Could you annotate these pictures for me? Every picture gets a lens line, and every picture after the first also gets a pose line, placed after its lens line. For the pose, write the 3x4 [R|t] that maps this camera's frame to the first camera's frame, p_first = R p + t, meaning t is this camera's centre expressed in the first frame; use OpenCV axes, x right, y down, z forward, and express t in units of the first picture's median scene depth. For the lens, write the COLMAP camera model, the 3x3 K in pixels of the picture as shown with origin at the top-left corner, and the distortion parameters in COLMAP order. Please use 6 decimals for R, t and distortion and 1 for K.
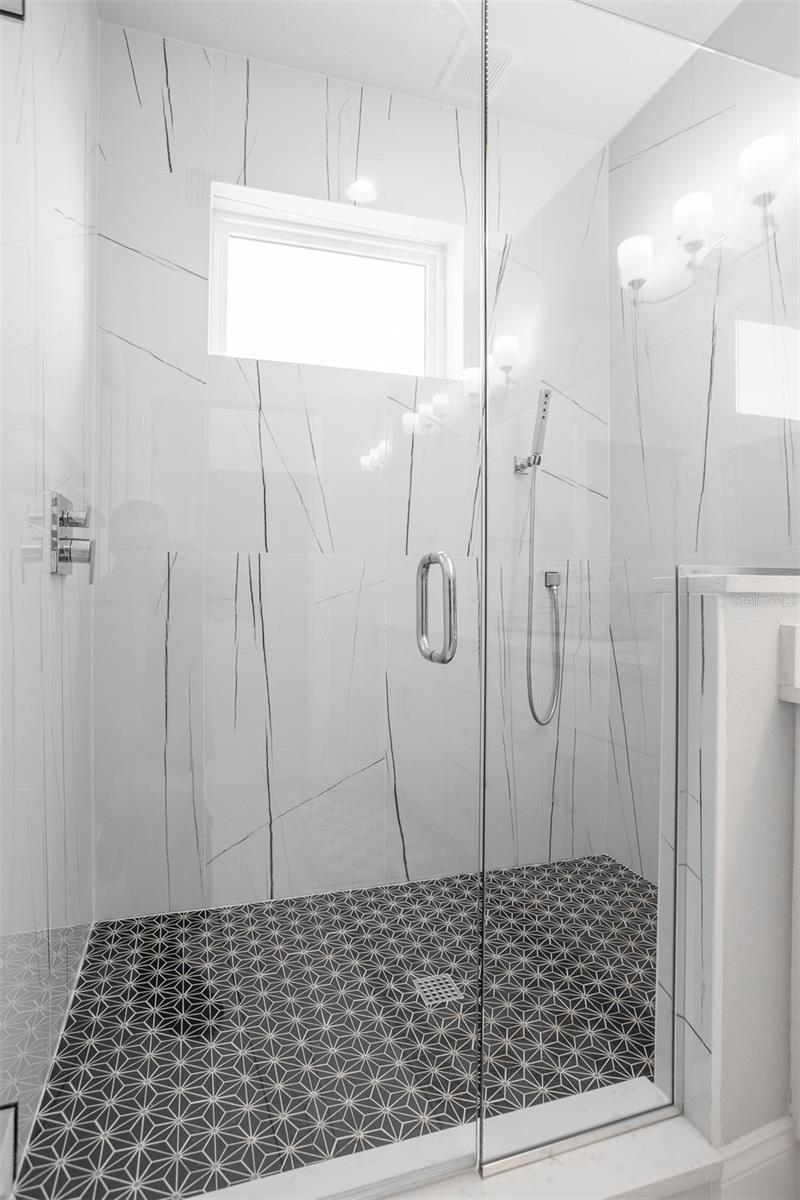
lens RADIAL K [[613.8, 0, 389.6], [0, 613.8, 590.5], [0, 0, 1]] dist [-0.023973, 0.003107]
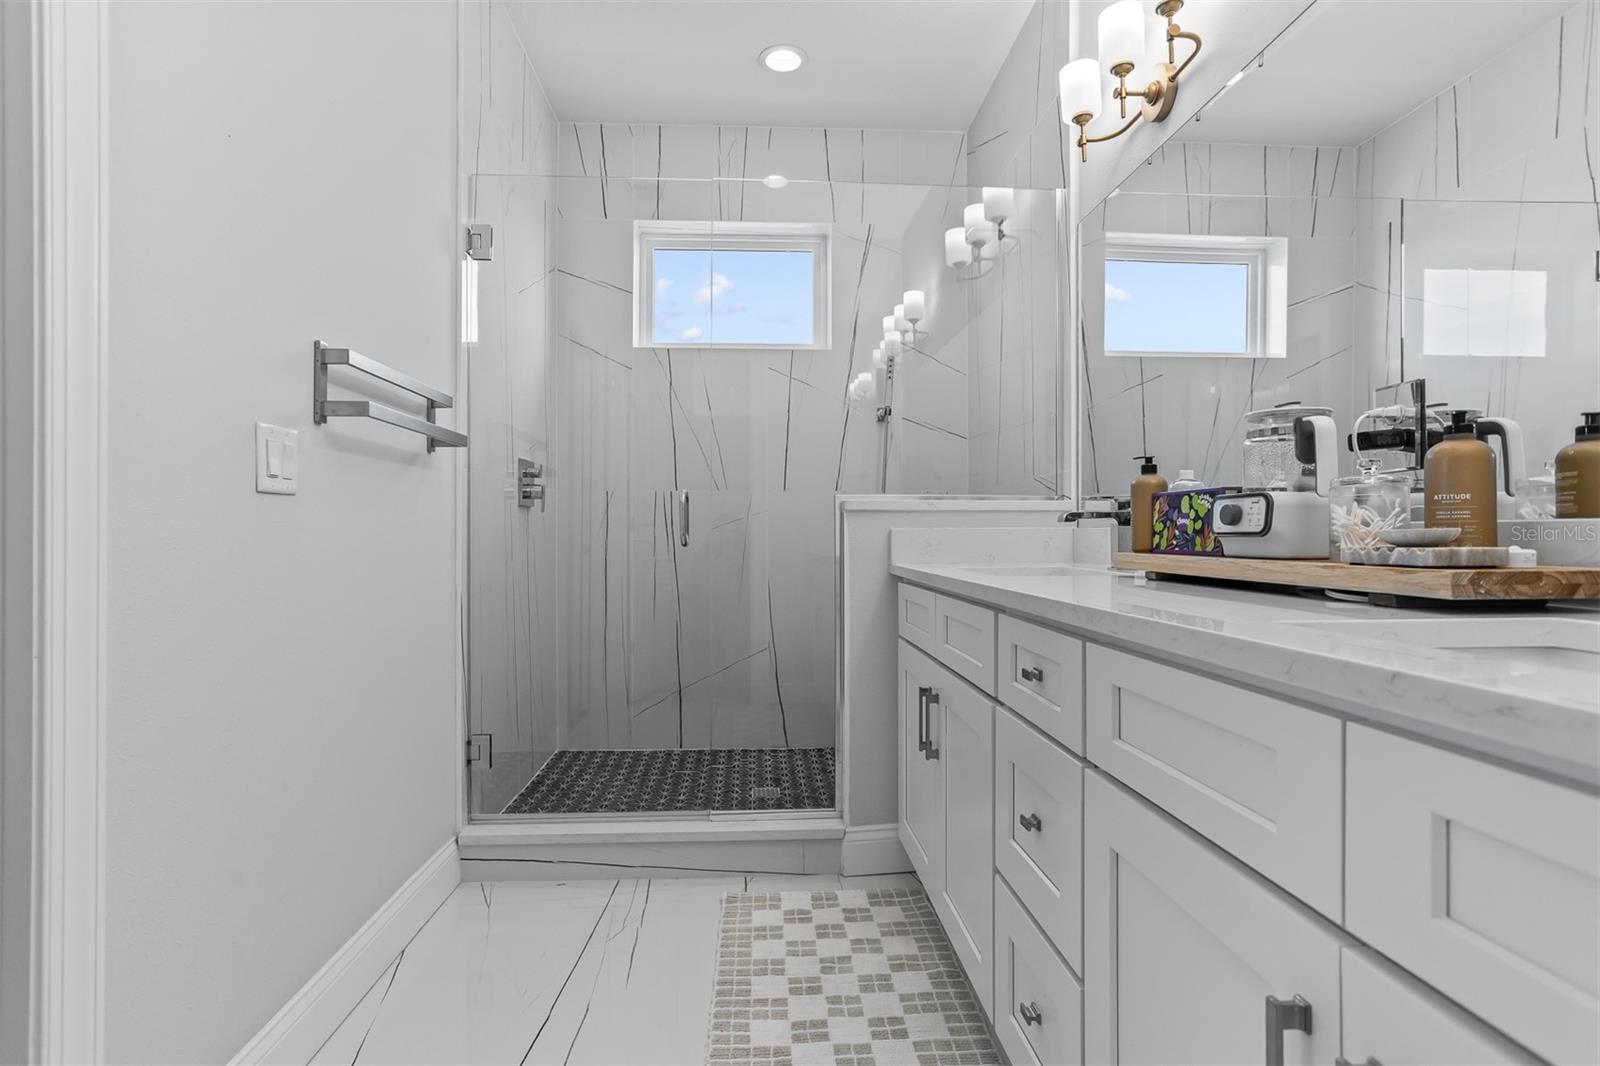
lens RADIAL K [[818.5, 0, 808.4], [0, 818.5, 536.4], [0, 0, 1]] dist [-0.023973, 0.003107]
pose [[0.972595, -0.002489, -0.232492, 0.694176], [0.003063, 0.999993, 0.002107, 0.050773], [0.232485, -0.002761, 0.972596, -0.944865]]
